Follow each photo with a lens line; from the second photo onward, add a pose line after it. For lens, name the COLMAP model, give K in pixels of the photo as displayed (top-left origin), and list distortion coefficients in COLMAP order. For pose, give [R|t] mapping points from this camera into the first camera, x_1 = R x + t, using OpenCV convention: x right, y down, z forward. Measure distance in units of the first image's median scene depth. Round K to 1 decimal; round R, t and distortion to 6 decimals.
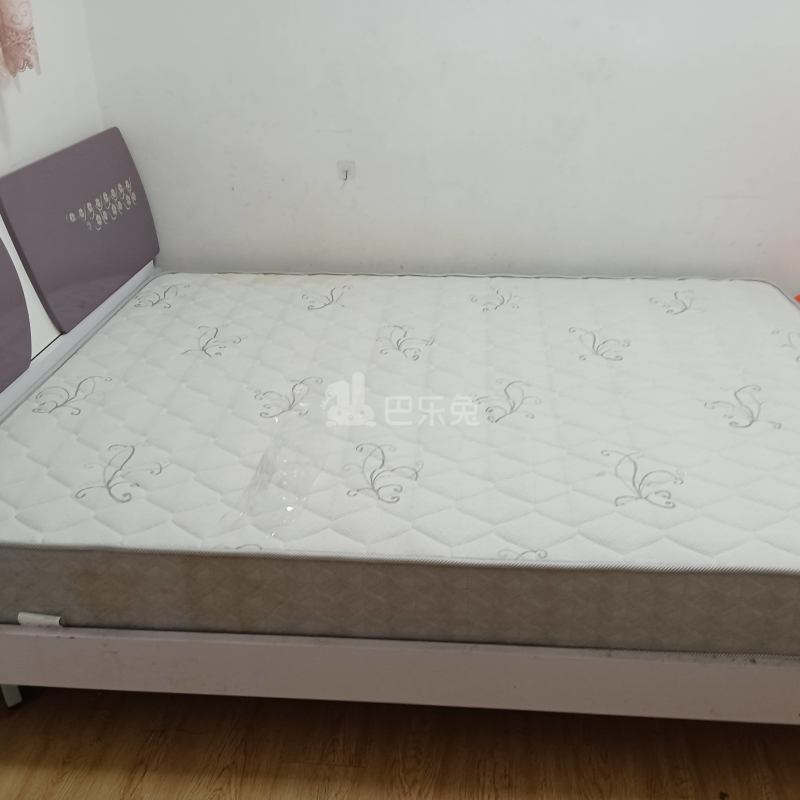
lens RADIAL K [[864.9, 0, 400.0], [0, 864.9, 400.0], [0, 0, 1]] dist [0.022797, 0.014428]
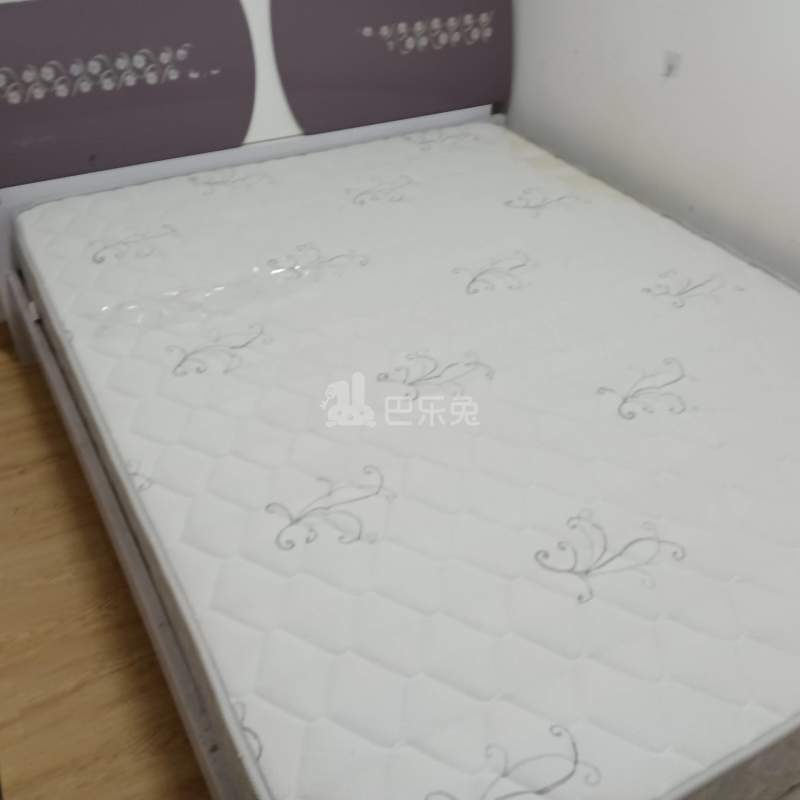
lens RADIAL K [[864.9, 0, 400.0], [0, 864.9, 400.0], [0, 0, 1]] dist [0.022797, 0.014428]
pose [[0.549568, 0.520107, -0.653807, 0.537073], [-0.398214, 0.851040, 0.342282, -0.201094], [0.734439, 0.072248, 0.674818, 0.349967]]
